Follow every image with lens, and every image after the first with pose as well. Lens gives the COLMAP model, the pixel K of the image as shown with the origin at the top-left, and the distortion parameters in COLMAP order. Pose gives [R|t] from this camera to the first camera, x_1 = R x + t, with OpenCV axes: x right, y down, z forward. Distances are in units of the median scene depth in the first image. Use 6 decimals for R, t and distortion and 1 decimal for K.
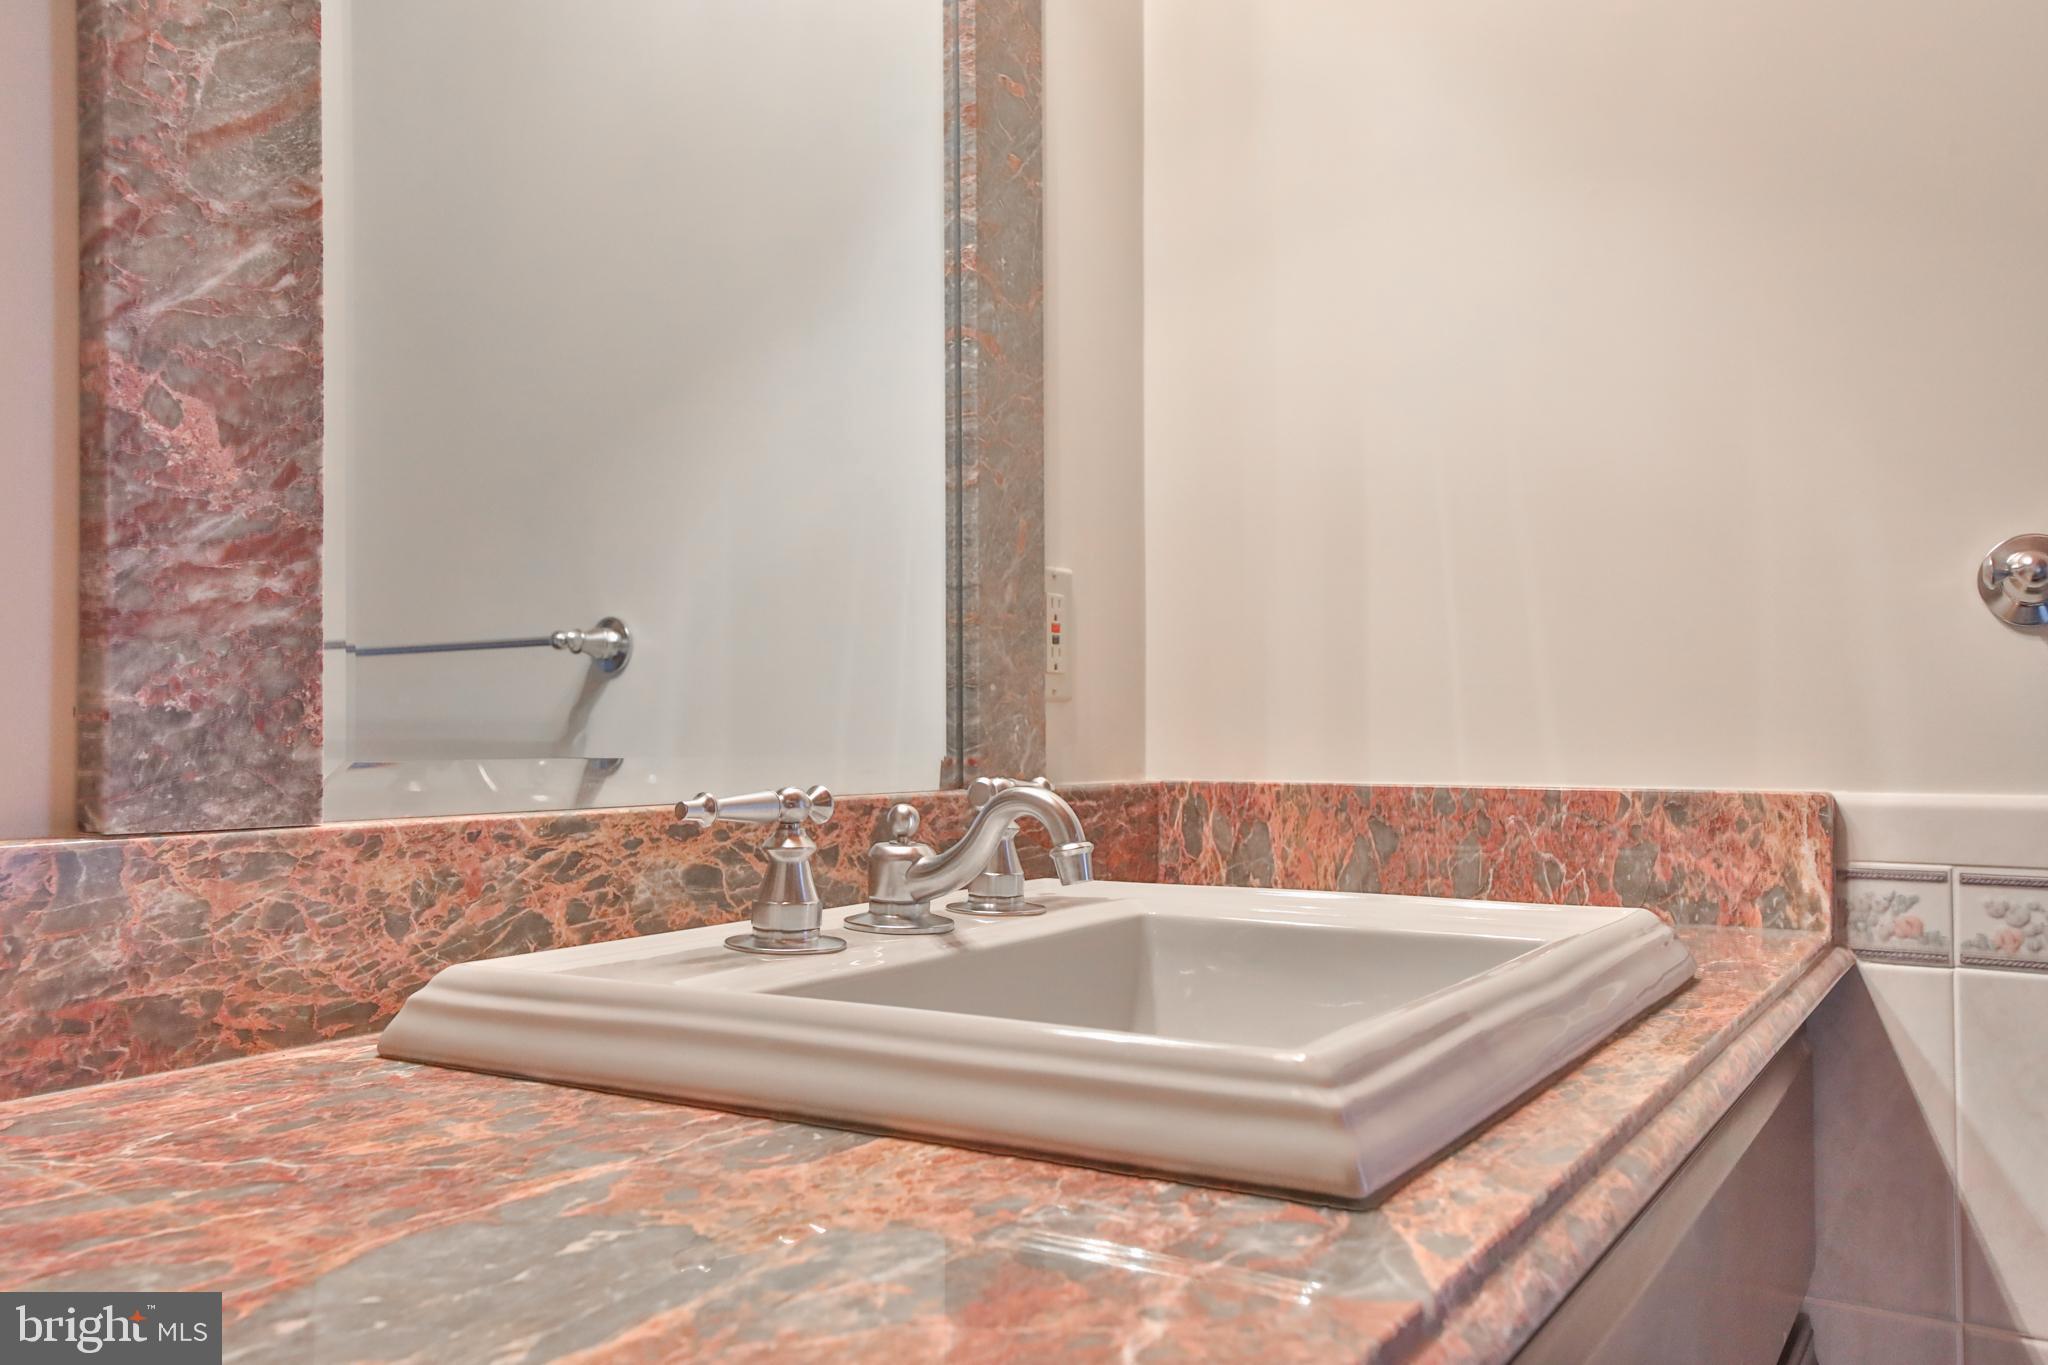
lens RADIAL K [[1735.7, 0, 1020.7], [0, 1735.7, 688.1], [0, 0, 1]] dist [0.010538, 0.001640]
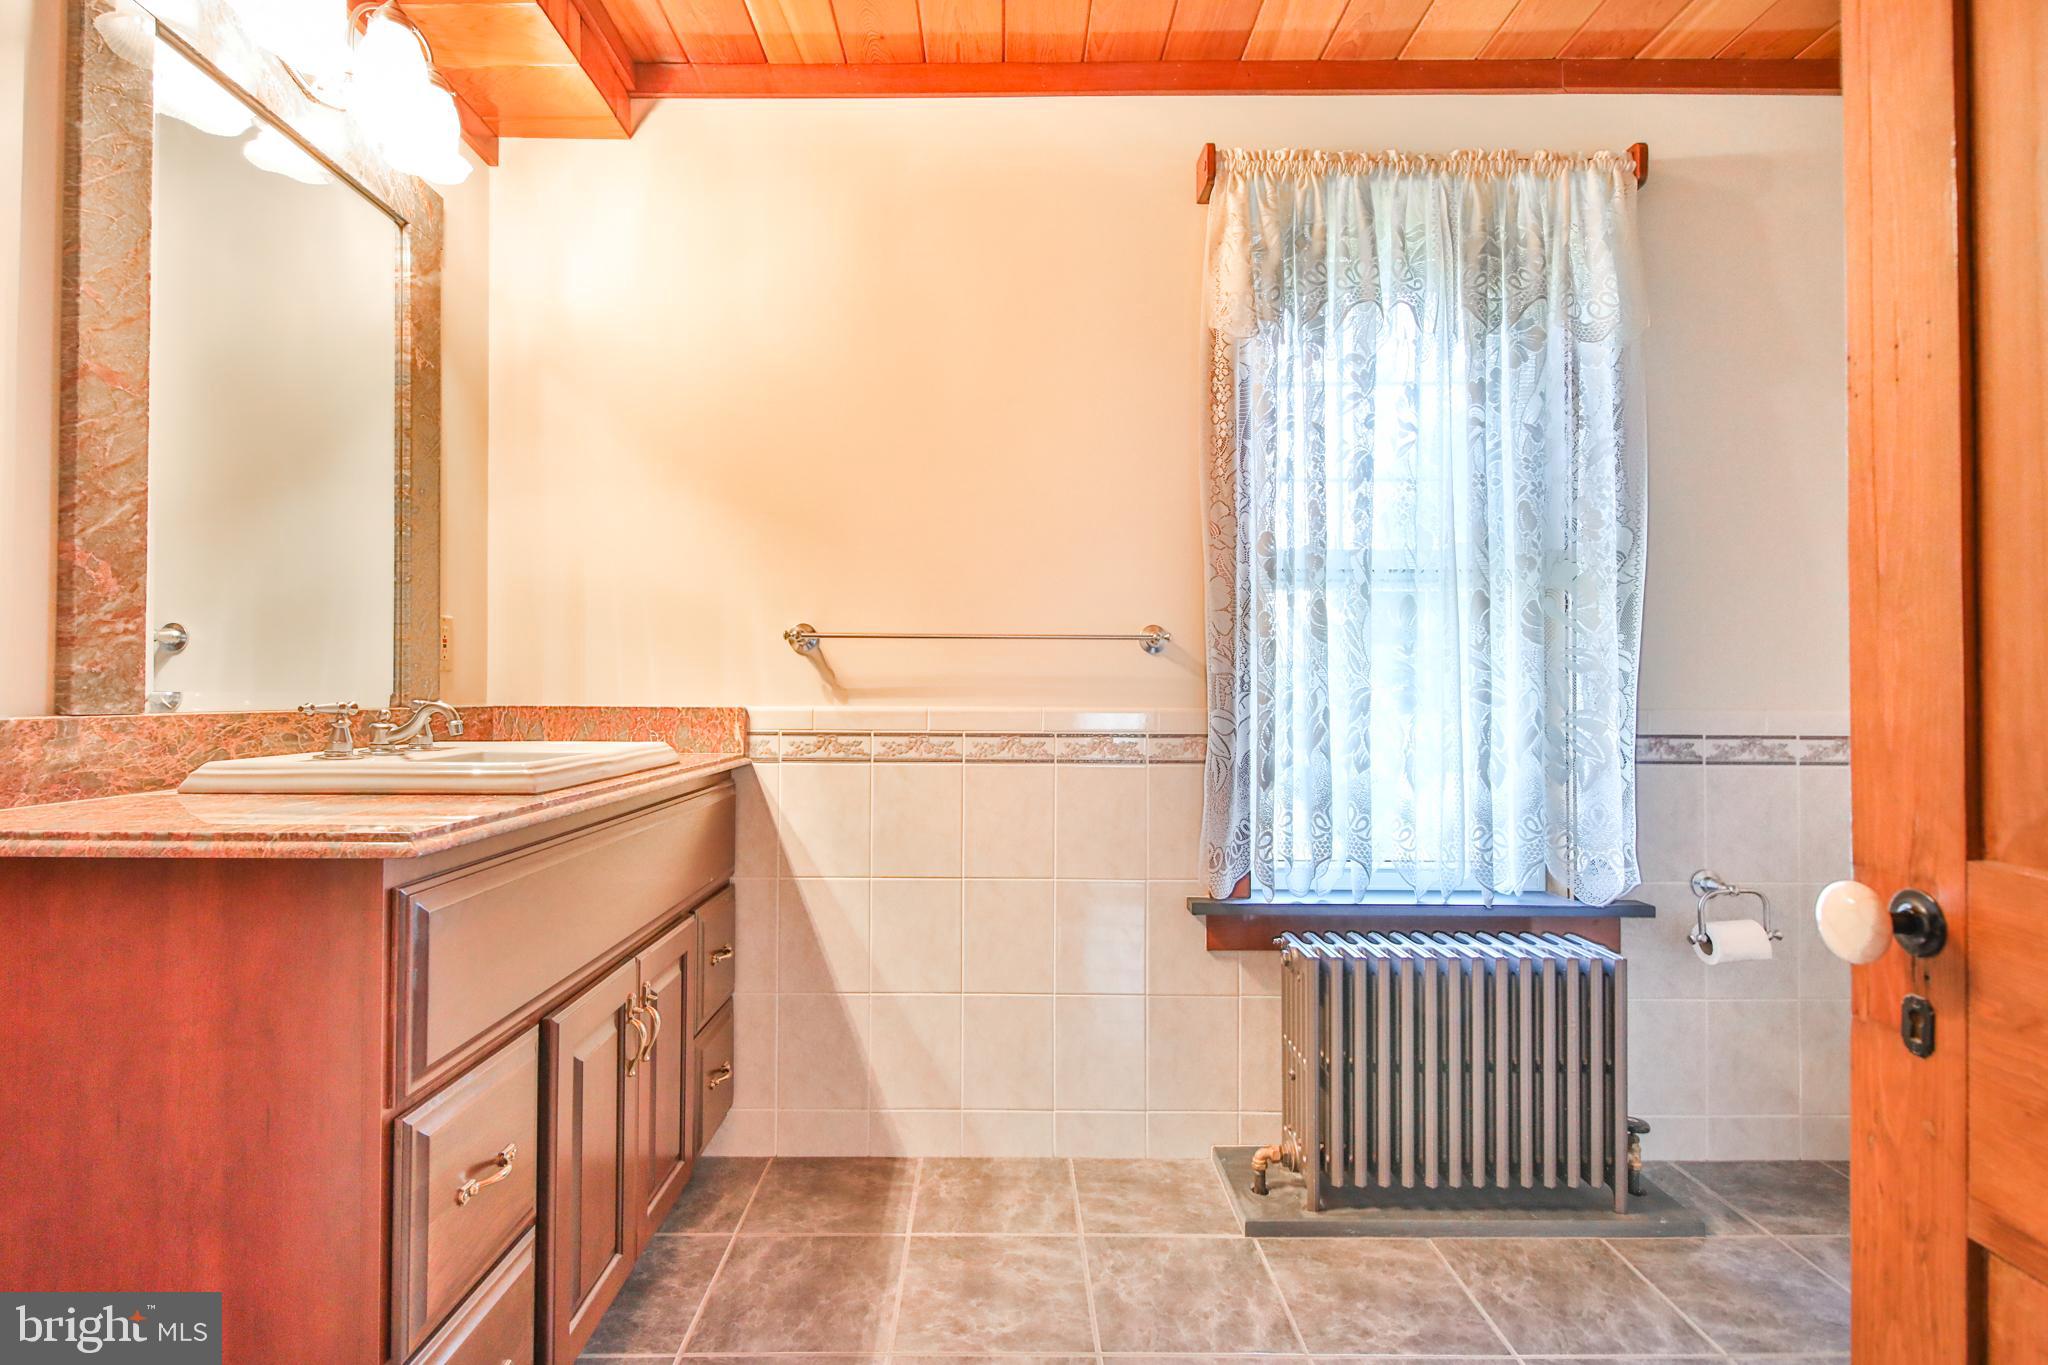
lens RADIAL K [[1004.4, 0, 1010.9], [0, 1004.4, 686.9], [0, 0, 1]] dist [0.001476, -0.001019]
pose [[0.854094, 0.007347, 0.520066, -0.060209], [-0.019536, 0.999648, 0.017961, -0.019627], [-0.519751, -0.025501, 0.853937, -1.089889]]
